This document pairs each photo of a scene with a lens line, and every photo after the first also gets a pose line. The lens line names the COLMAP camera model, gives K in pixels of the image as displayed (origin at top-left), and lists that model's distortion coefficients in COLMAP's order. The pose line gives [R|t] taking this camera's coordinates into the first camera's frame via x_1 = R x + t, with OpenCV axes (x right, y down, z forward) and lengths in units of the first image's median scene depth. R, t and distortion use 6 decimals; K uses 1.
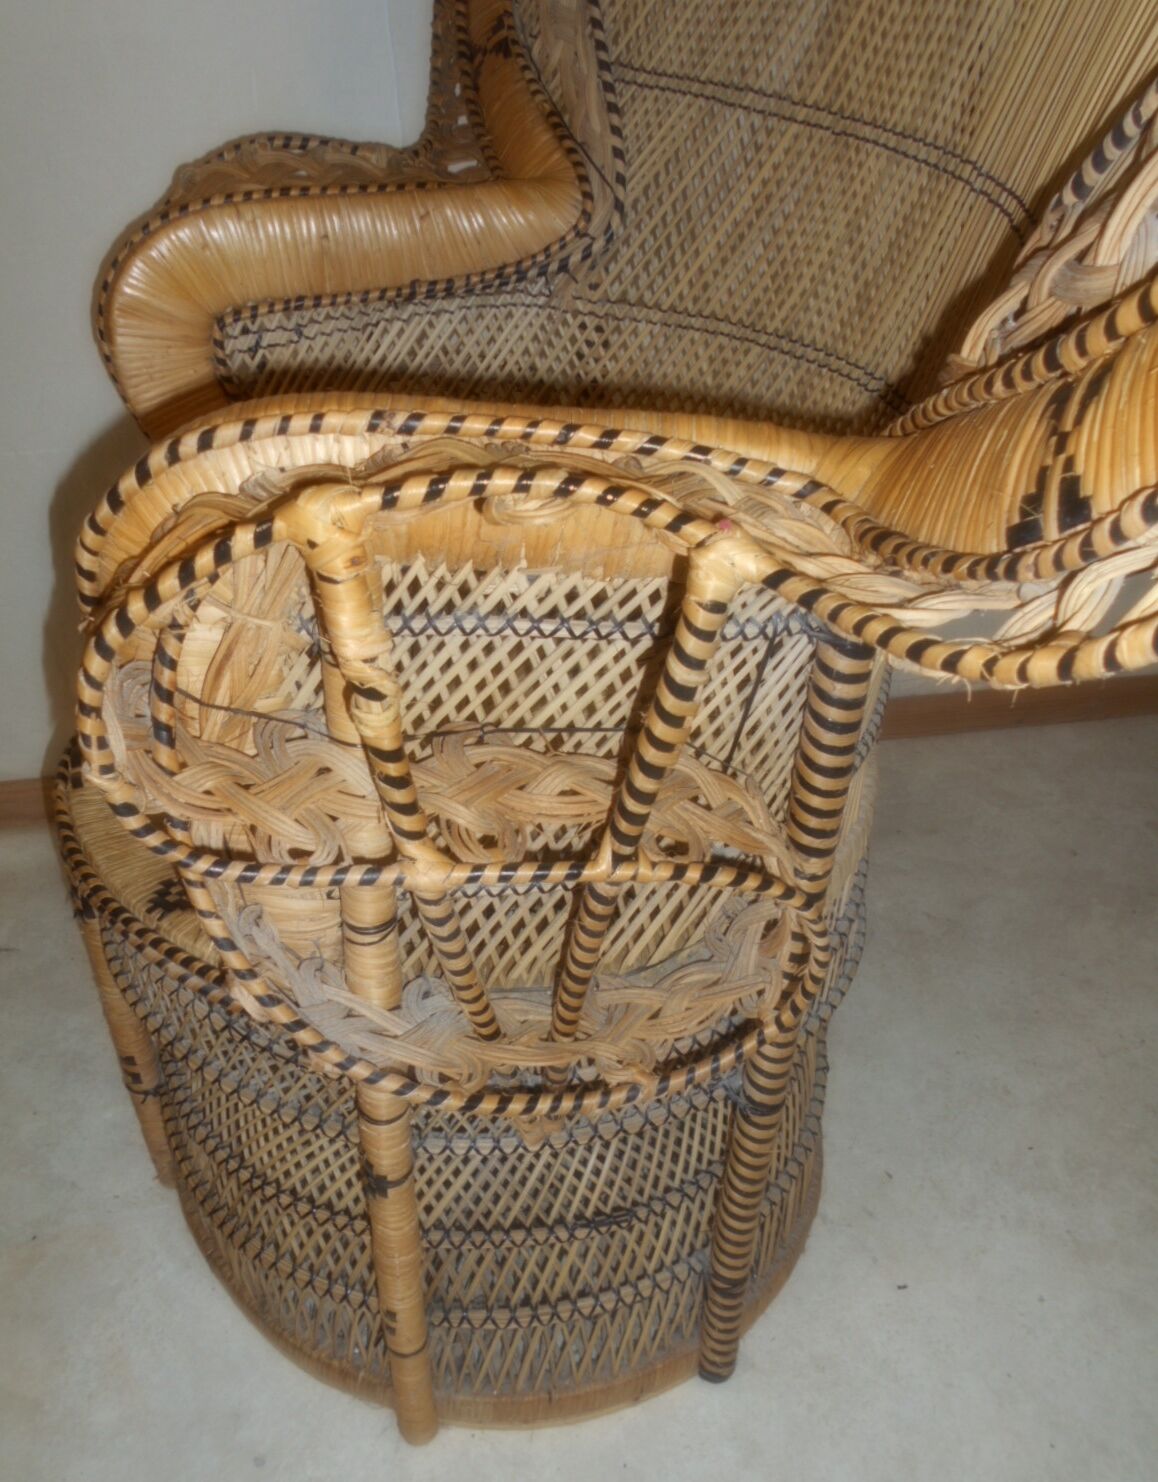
lens RADIAL K [[1230.2, 0, 580.6], [0, 1230.2, 760.7], [0, 0, 1]] dist [0.003152, 0.003141]
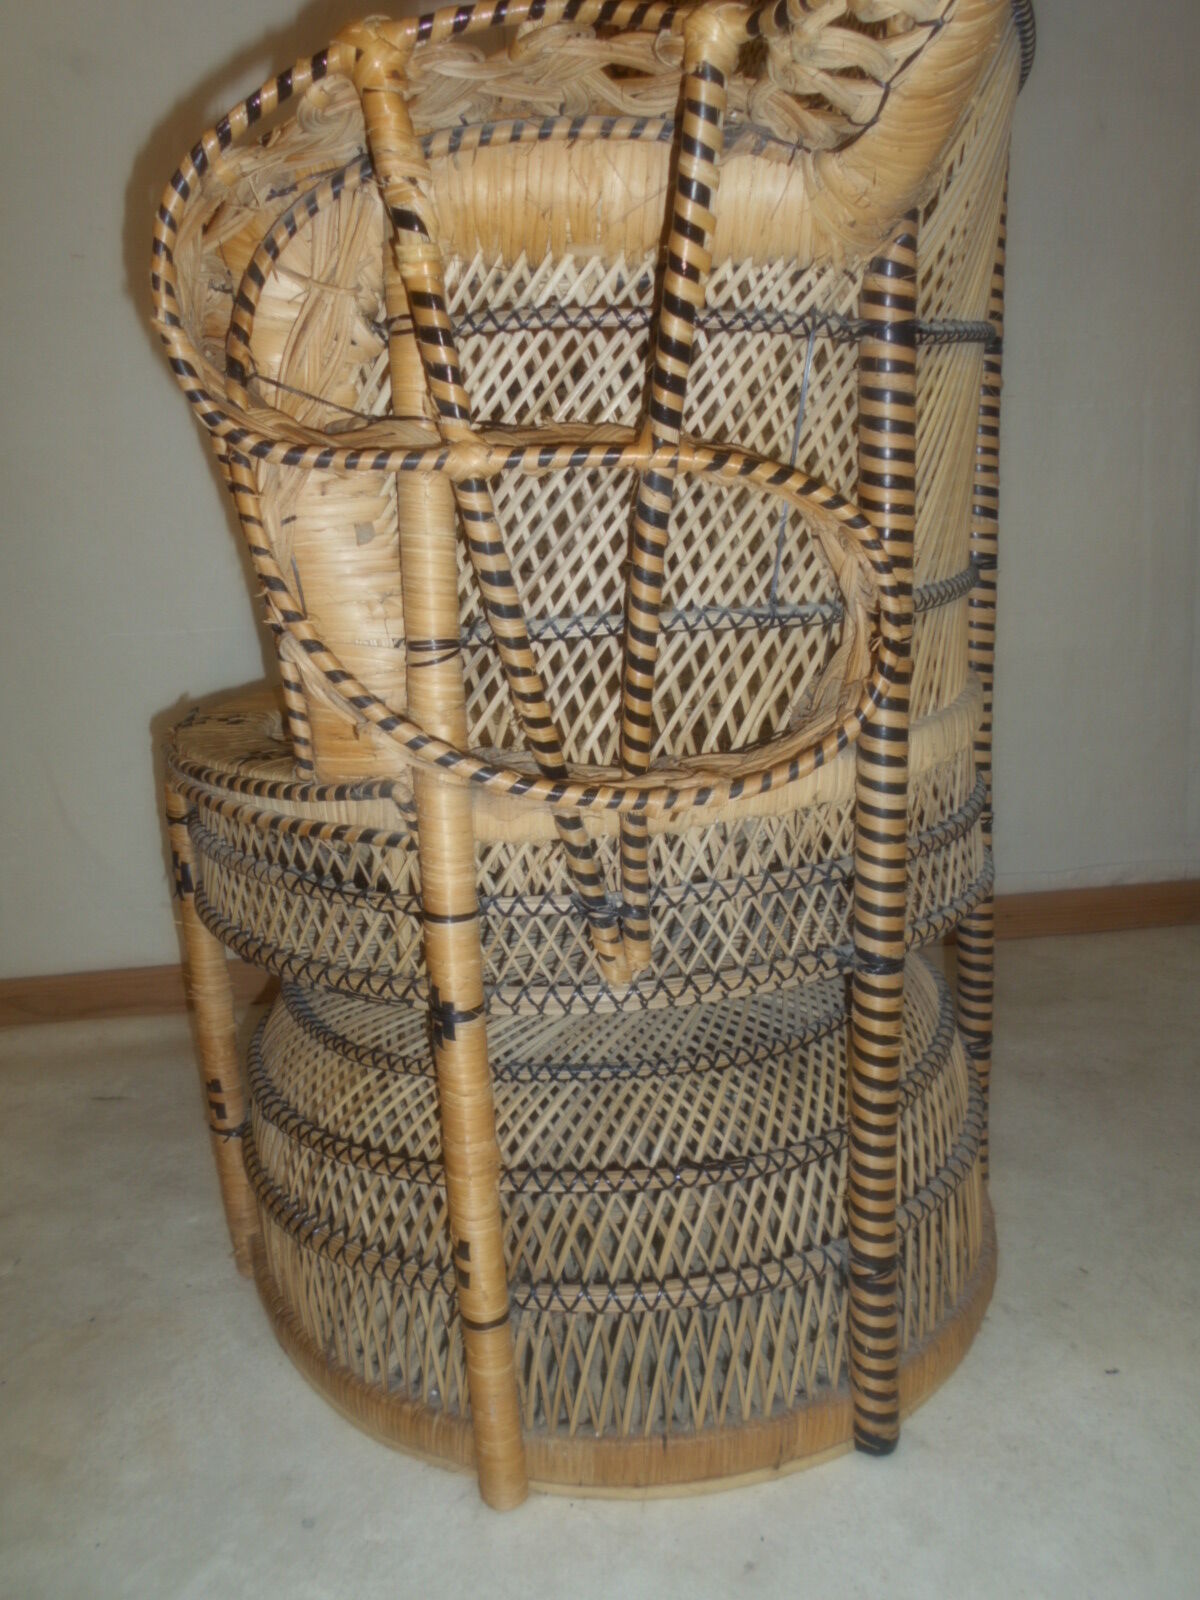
lens RADIAL K [[1244.8, 0, 616.7], [0, 1244.8, 770.7], [0, 0, 1]] dist [-0.013274, 0.039249]
pose [[0.993219, -0.049409, -0.105234, 0.056324], [0.007980, 0.932033, -0.362286, 0.432192], [0.115982, 0.358990, 0.926107, 0.089244]]
